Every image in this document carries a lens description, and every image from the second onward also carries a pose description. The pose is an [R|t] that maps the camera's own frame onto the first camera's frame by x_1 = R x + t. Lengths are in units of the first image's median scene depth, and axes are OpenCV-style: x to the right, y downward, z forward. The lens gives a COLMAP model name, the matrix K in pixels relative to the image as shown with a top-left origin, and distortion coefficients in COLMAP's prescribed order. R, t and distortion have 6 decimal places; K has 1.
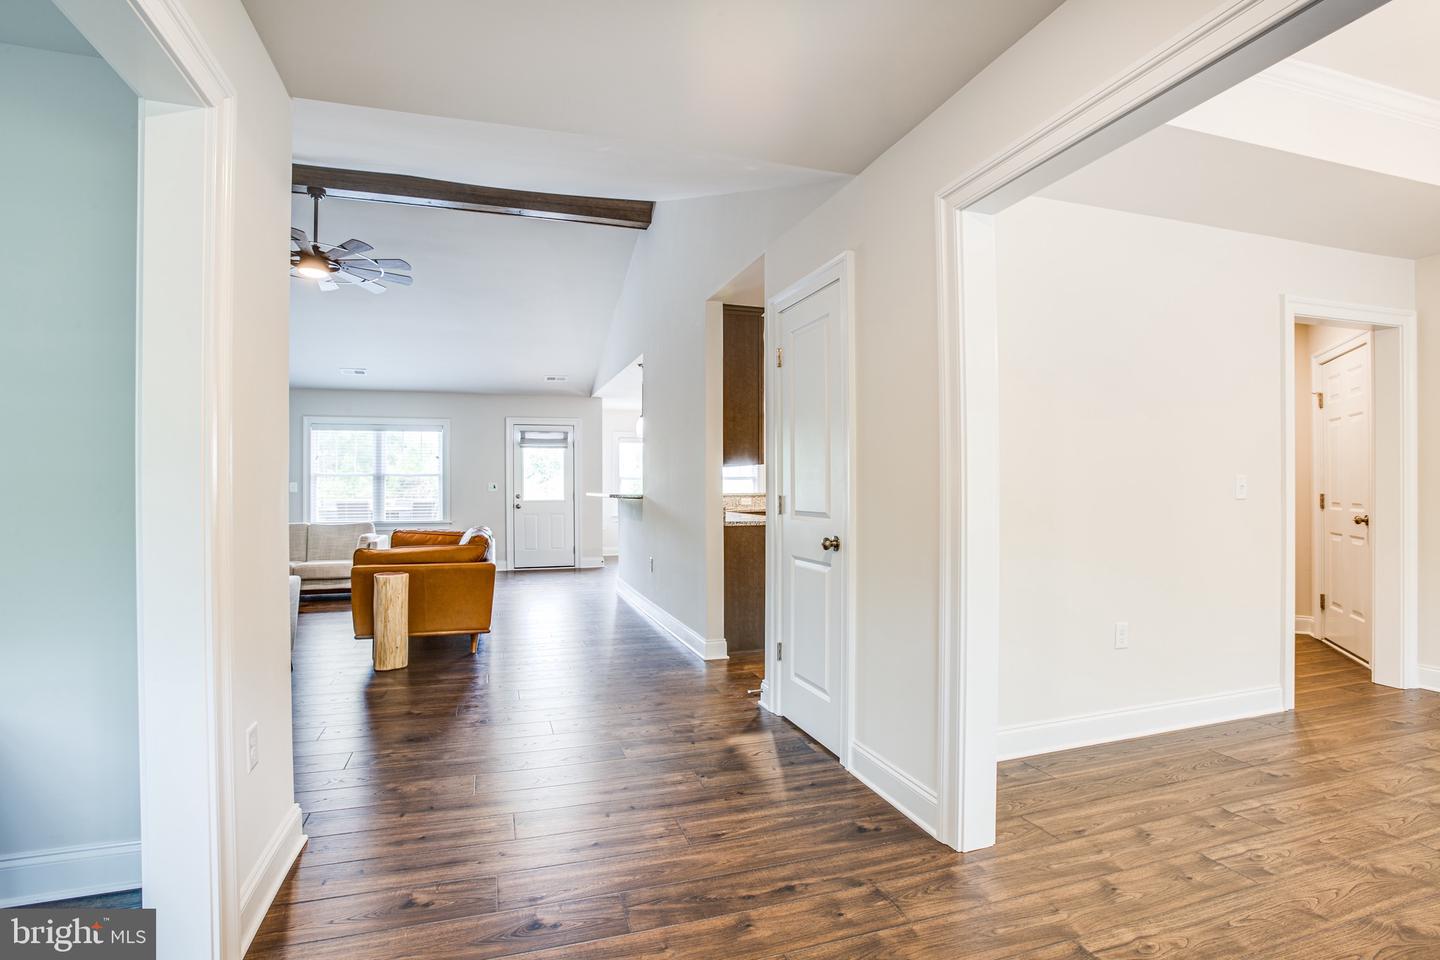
lens RADIAL K [[668.3, 0, 720.2], [0, 668.3, 482.0], [0, 0, 1]] dist [-0.062241, 0.024730]
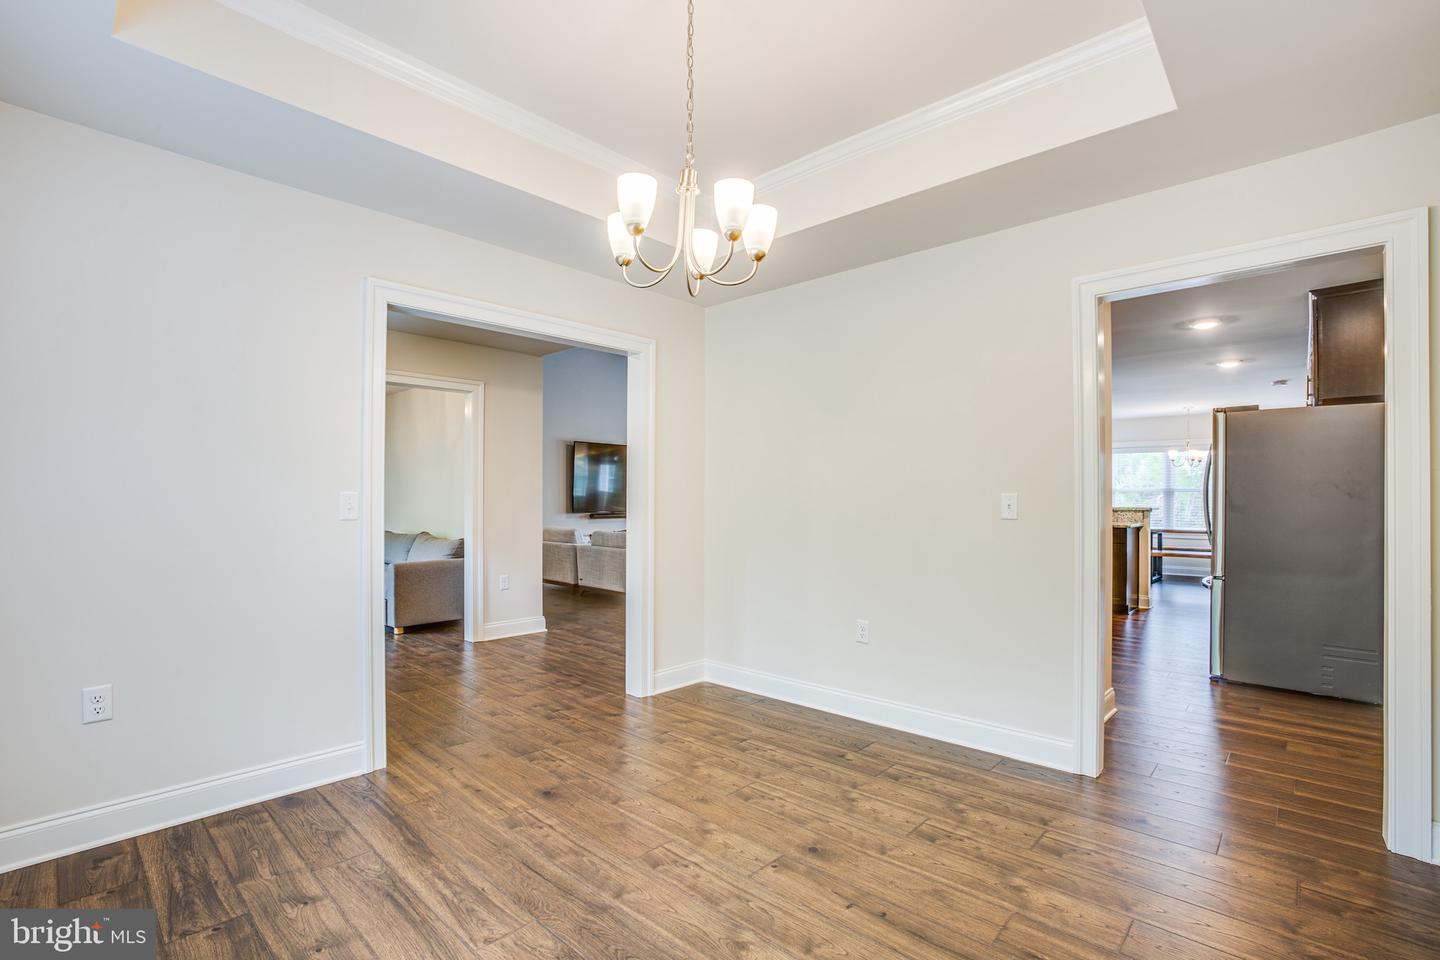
lens RADIAL K [[672.3, 0, 712.5], [0, 672.3, 485.0], [0, 0, 1]] dist [-0.091504, 0.046855]
pose [[0.477896, -0.012064, -0.878334, 0.527880], [-0.000443, 0.999902, -0.013975, -0.001566], [0.878417, 0.007068, 0.477844, 0.071549]]
